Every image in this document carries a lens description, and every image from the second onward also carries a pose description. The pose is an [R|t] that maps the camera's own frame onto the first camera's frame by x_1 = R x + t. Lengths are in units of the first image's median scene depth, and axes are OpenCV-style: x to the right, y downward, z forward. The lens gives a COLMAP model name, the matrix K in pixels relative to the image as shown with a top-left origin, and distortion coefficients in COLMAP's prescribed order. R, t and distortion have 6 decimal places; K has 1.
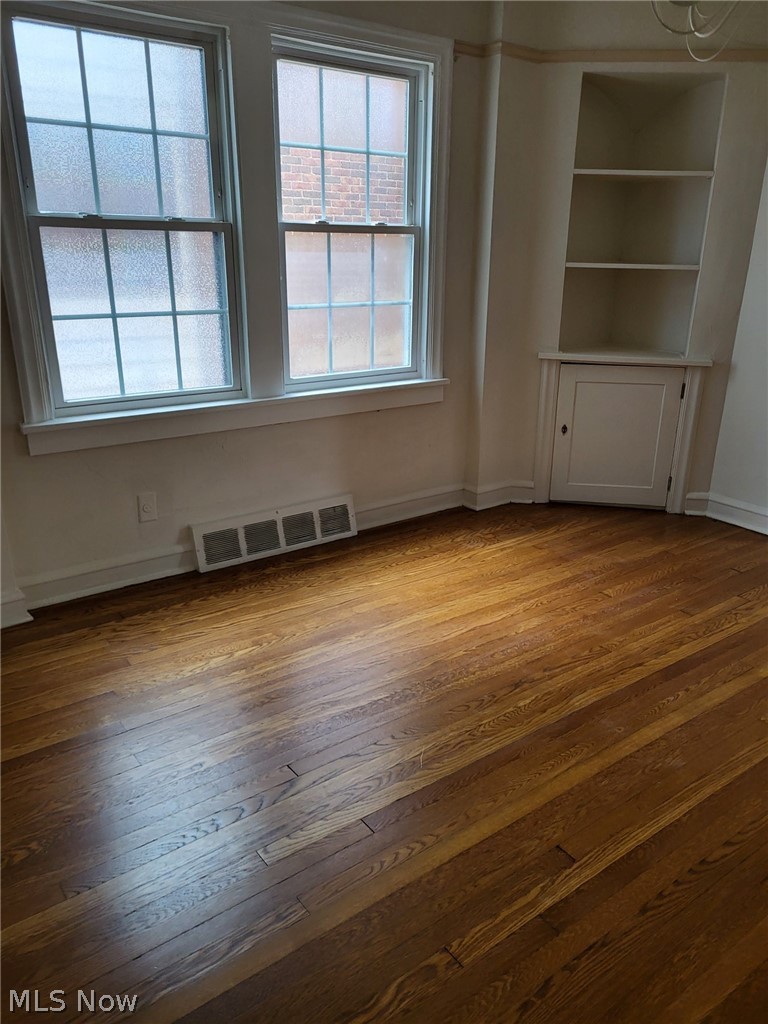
lens RADIAL K [[773.3, 0, 384.0], [0, 773.3, 512.0], [0, 0, 1]] dist [0.008093, 0.000429]
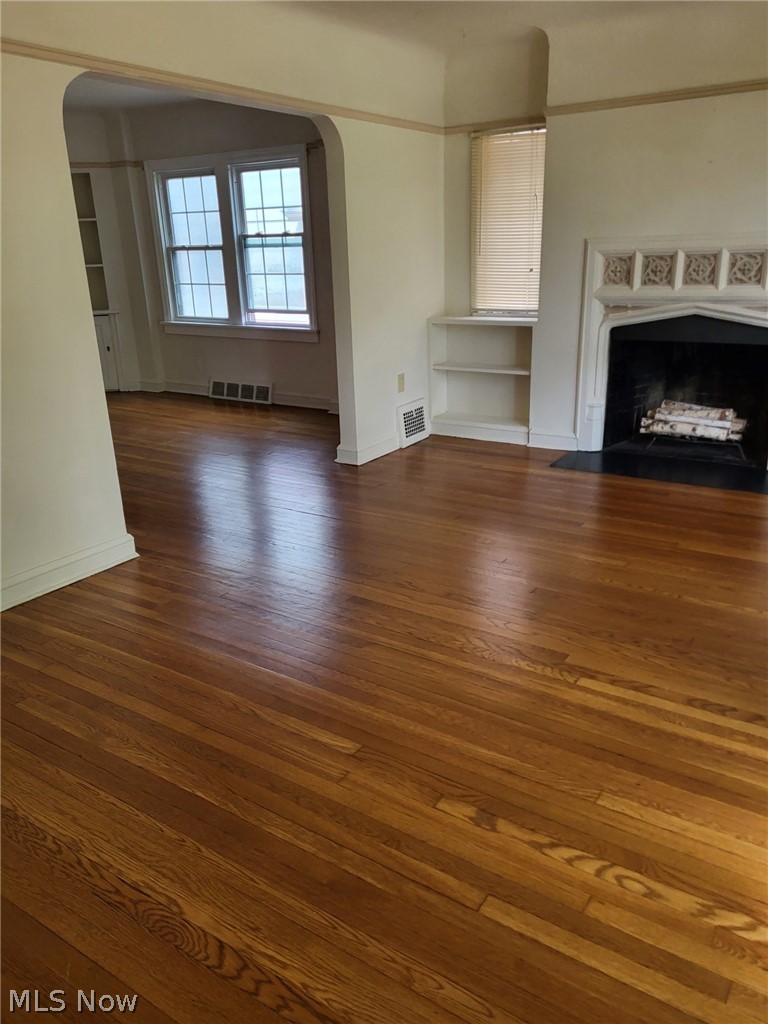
lens RADIAL K [[773.3, 0, 384.0], [0, 773.3, 512.0], [0, 0, 1]] dist [0.008093, 0.000429]
pose [[0.346288, 0.292778, -0.891272, 2.084985], [-0.274558, 0.940084, 0.202138, -0.208508], [0.897052, 0.174708, 0.405924, 0.589149]]
